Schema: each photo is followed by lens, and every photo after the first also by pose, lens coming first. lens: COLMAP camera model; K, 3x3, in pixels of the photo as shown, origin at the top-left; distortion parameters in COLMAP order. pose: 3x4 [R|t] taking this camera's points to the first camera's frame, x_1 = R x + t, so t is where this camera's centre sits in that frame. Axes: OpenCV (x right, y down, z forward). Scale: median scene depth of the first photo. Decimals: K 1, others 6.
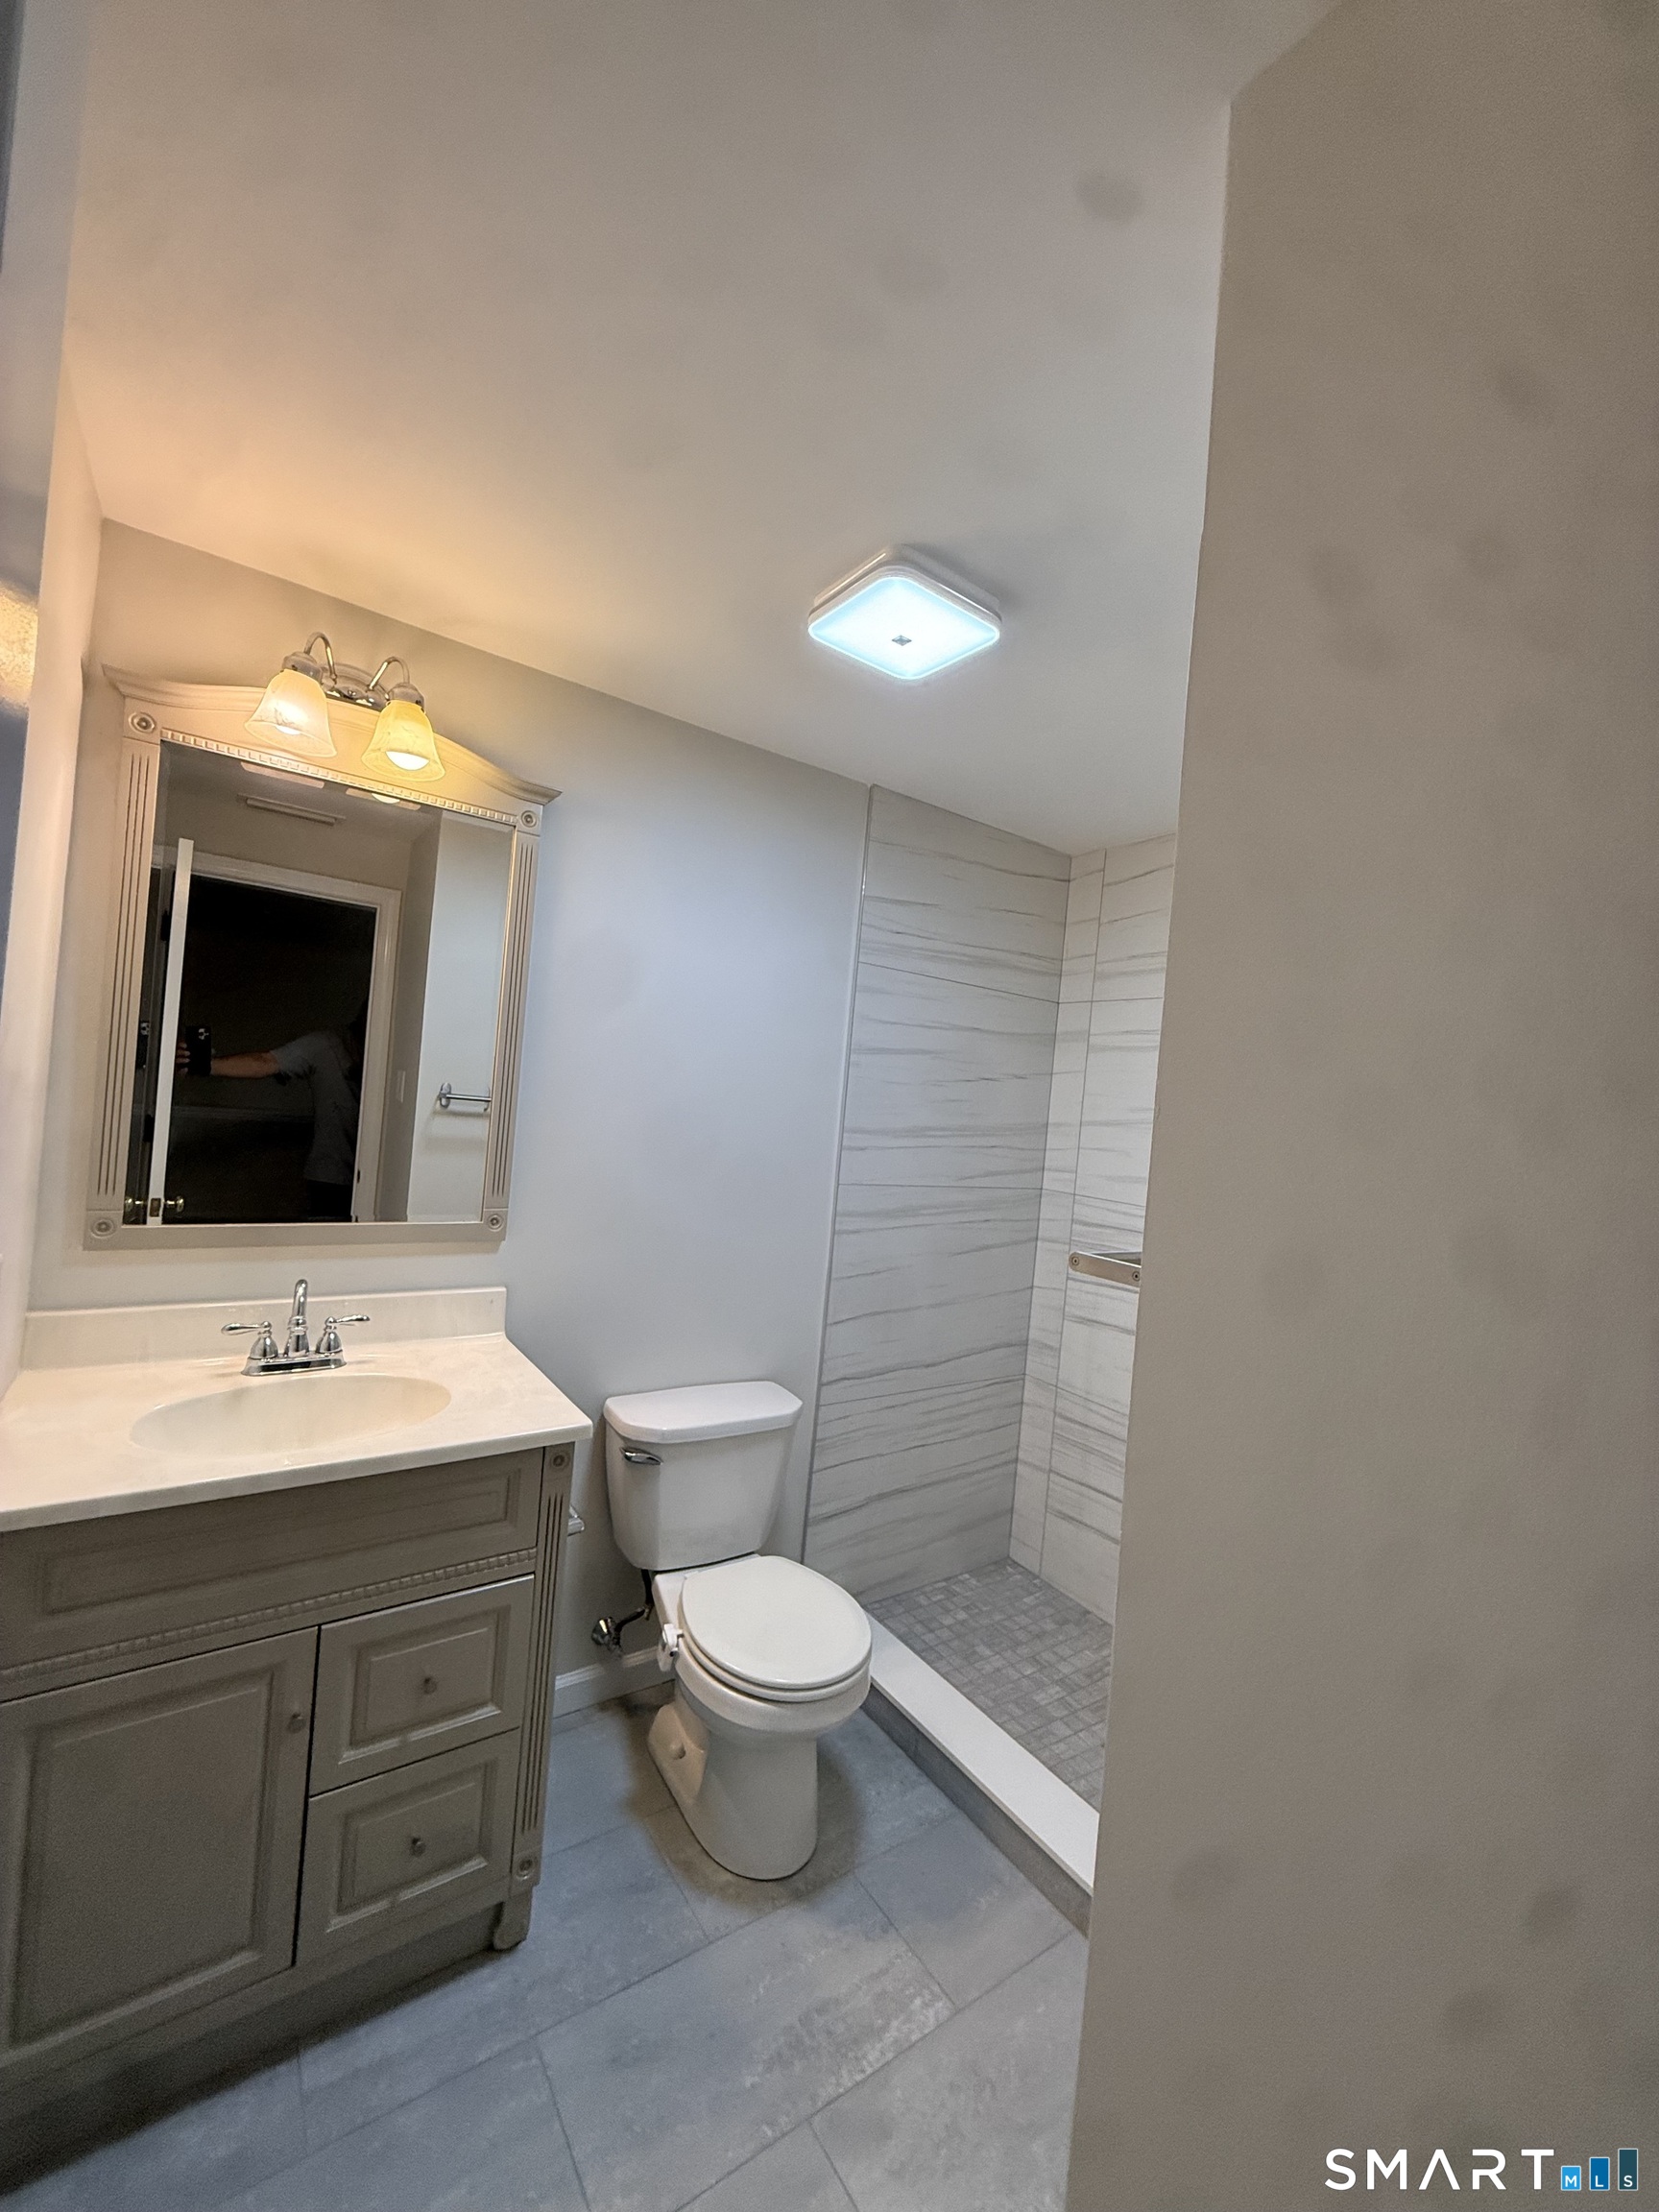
lens RADIAL K [[881.3, 0, 829.5], [0, 881.3, 1106.0], [0, 0, 1]] dist [-0.000058, 0.000050]
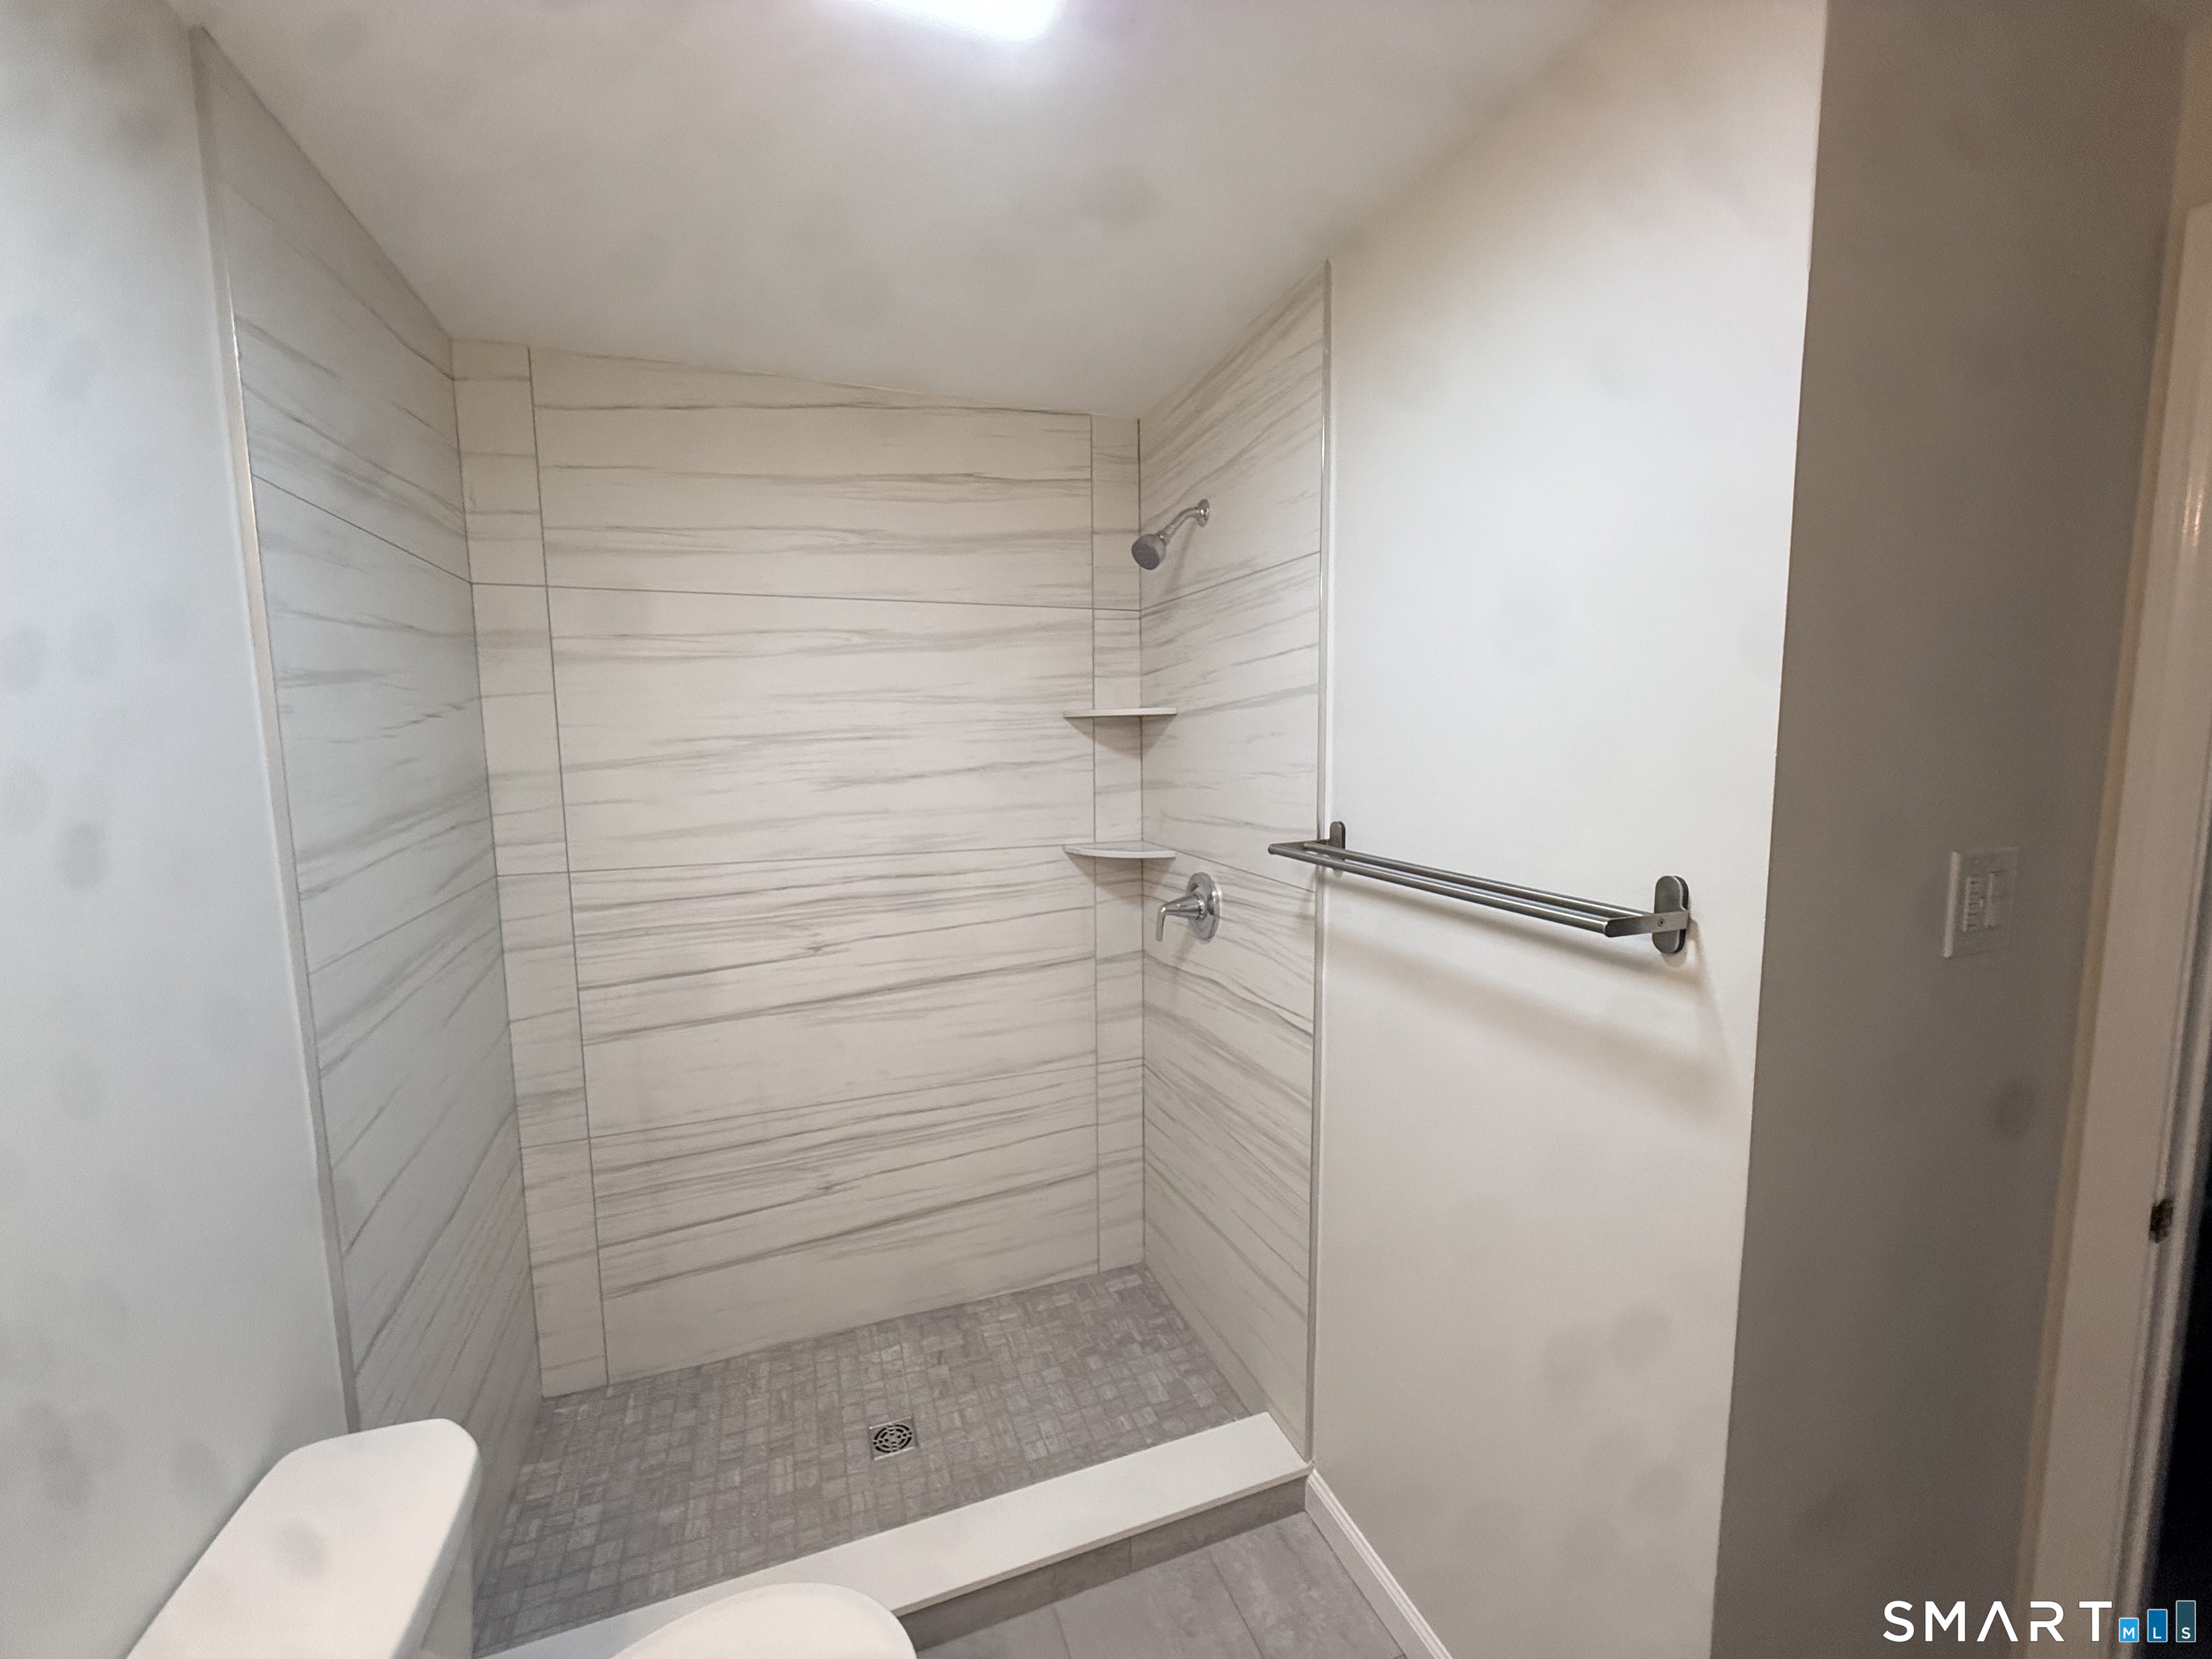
lens RADIAL K [[881.3, 0, 1106.0], [0, 881.3, 829.5], [0, 0, 1]] dist [-0.000058, 0.000050]
pose [[0.248288, -0.196085, 0.948633, -0.288510], [0.033069, 0.980443, 0.194005, -0.056744], [-0.968122, -0.016799, 0.249916, 0.446659]]
